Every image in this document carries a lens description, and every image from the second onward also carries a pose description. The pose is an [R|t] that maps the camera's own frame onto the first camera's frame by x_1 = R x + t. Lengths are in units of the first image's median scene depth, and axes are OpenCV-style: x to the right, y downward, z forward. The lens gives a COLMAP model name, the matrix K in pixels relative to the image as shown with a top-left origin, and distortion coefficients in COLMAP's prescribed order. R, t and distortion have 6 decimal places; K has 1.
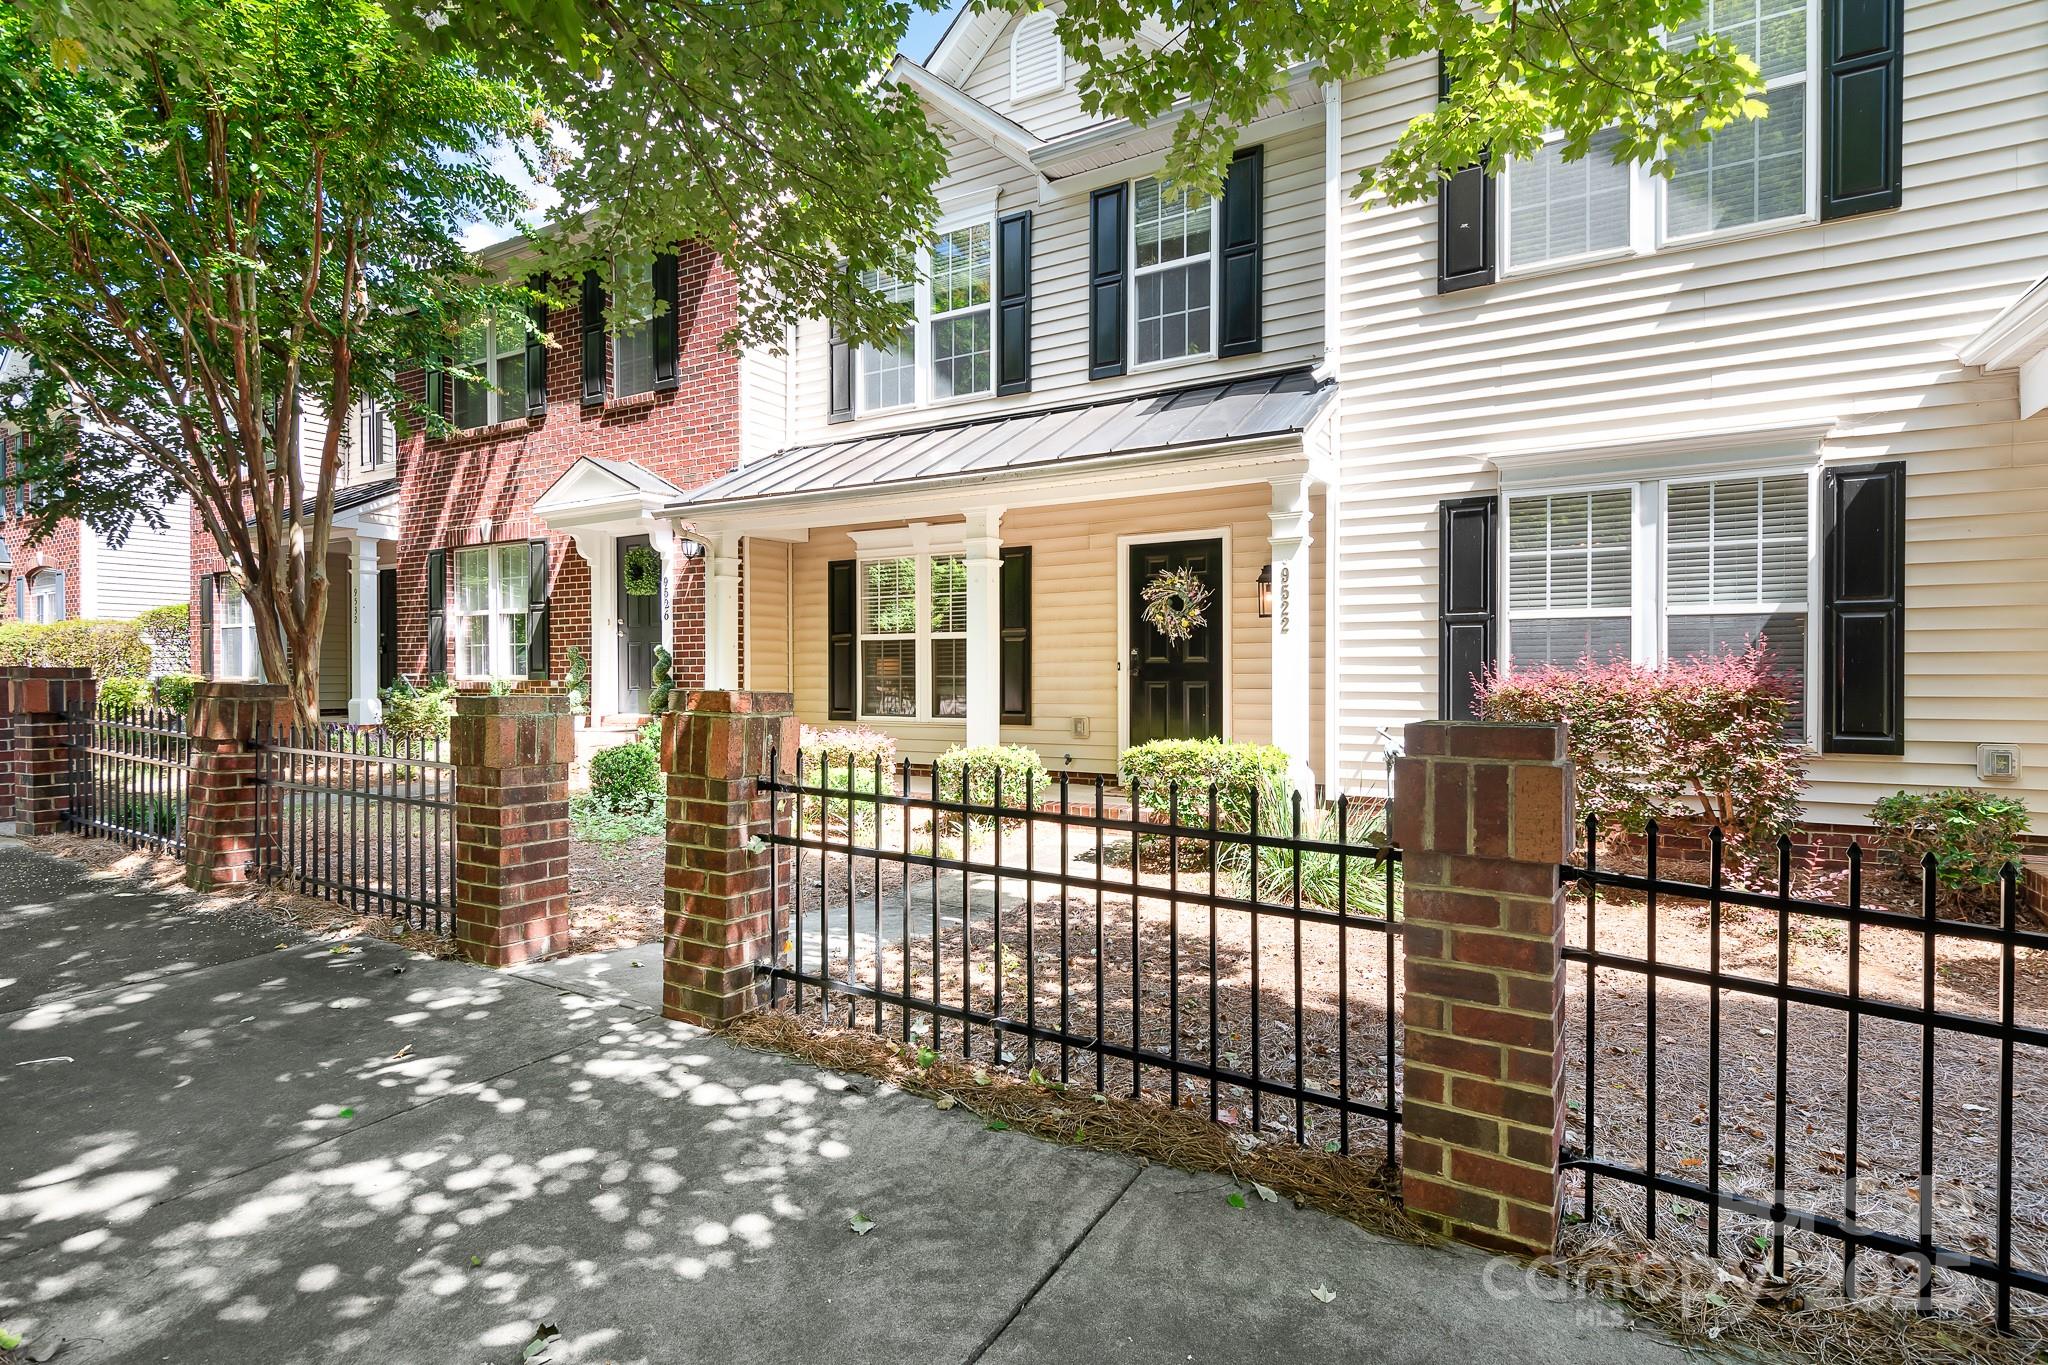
lens RADIAL K [[1006.3, 0, 1005.7], [0, 1006.3, 676.4], [0, 0, 1]] dist [0.001819, -0.001943]
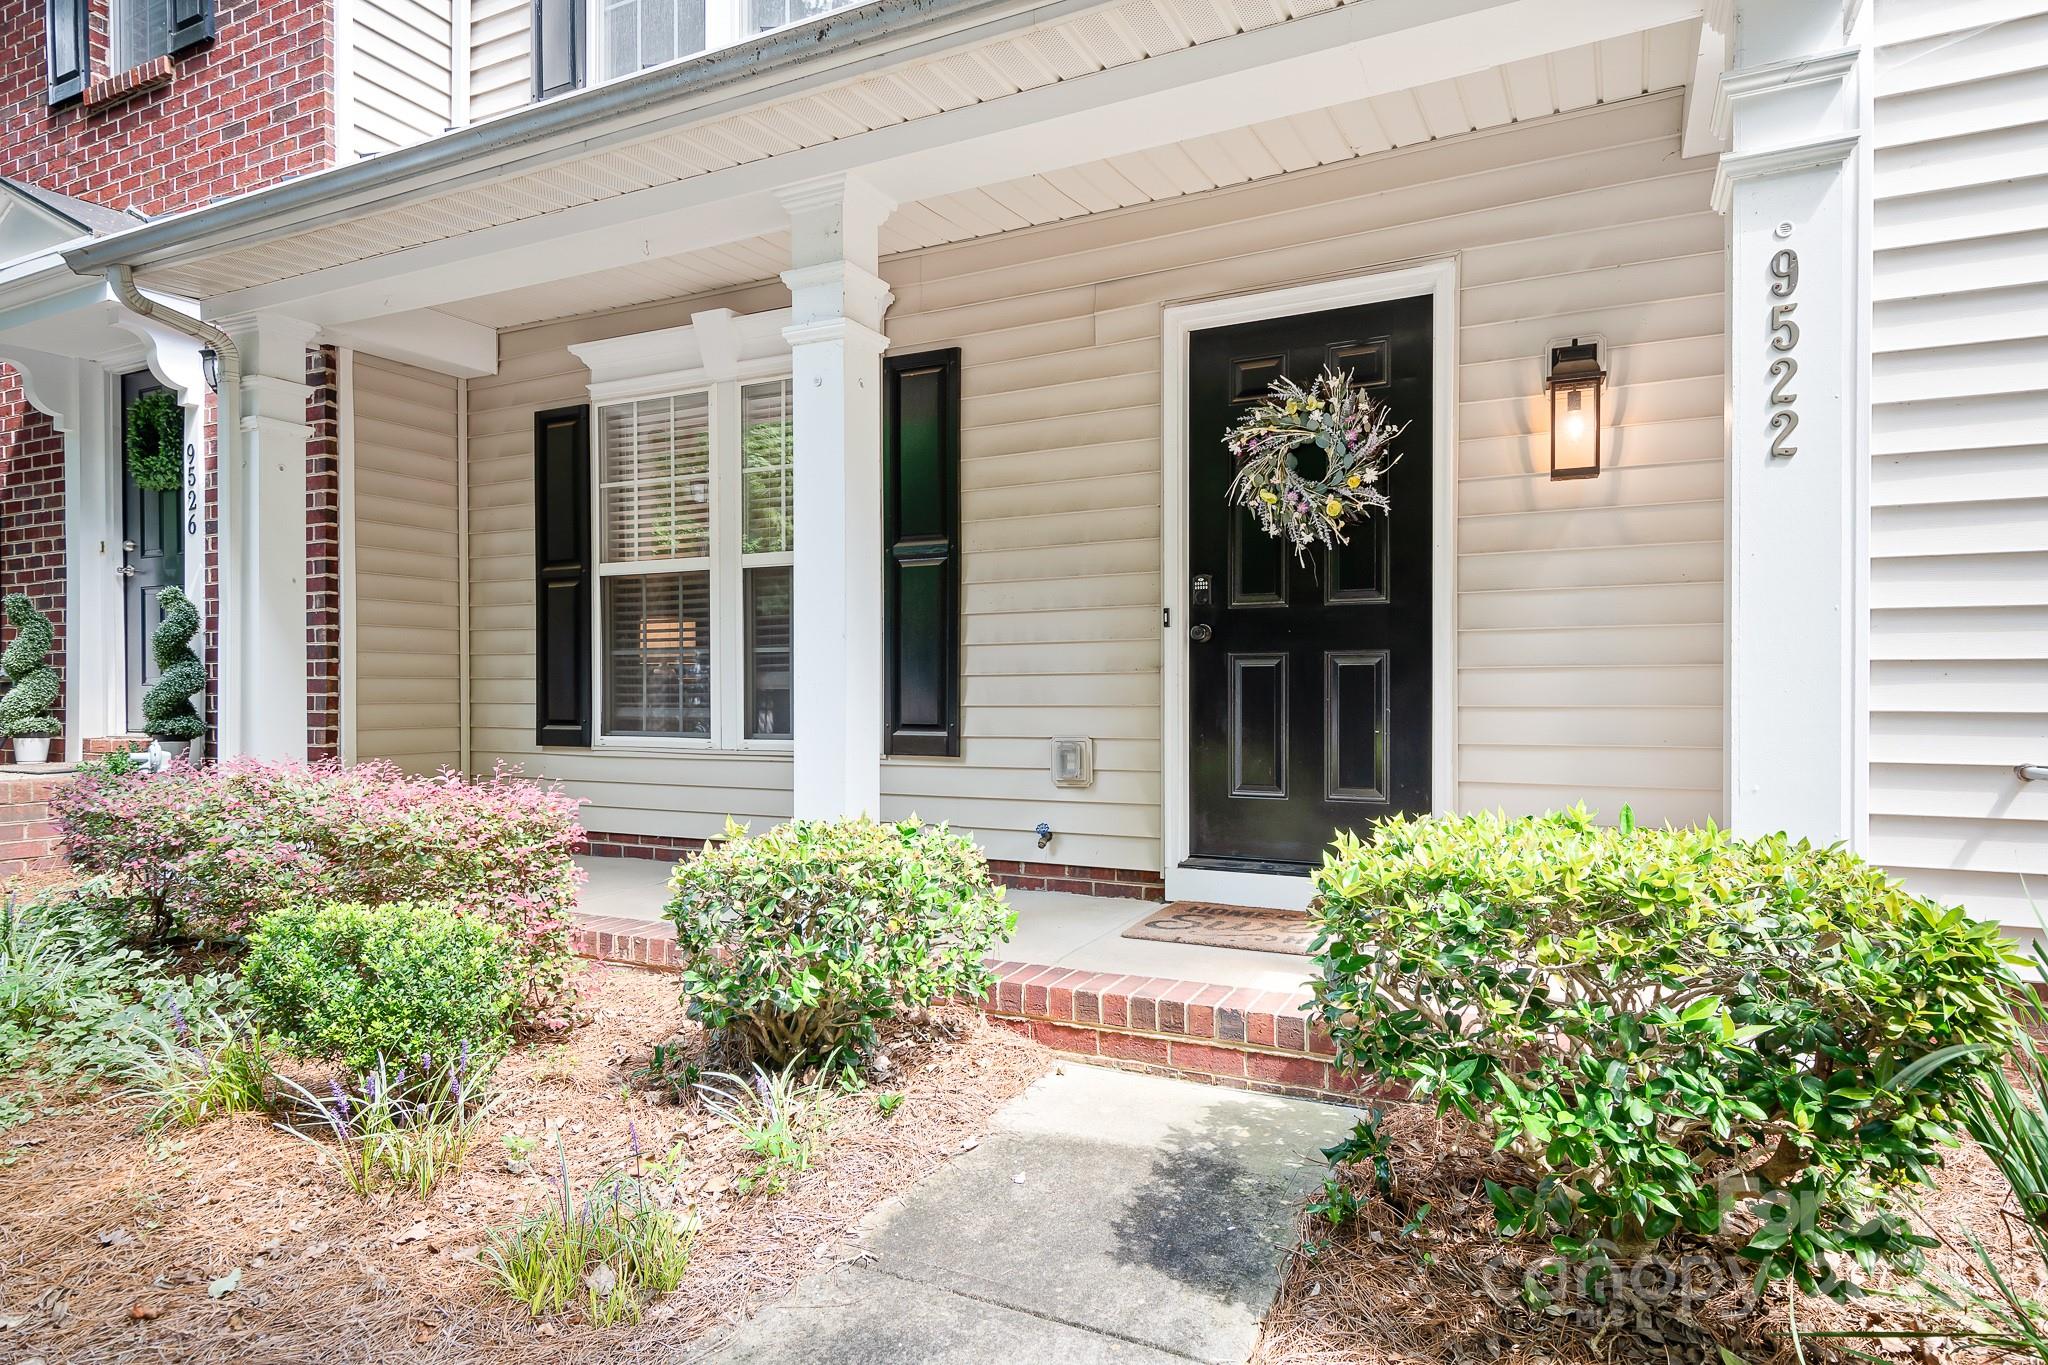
lens RADIAL K [[1106.5, 0, 1040.8], [0, 1106.5, 692.5], [0, 0, 1]] dist [0.002743, -0.004450]
pose [[0.995580, 0.002913, 0.093877, 0.016381], [-0.002754, 0.999995, -0.001820, 0.022729], [-0.093882, 0.001553, 0.995582, 0.540381]]
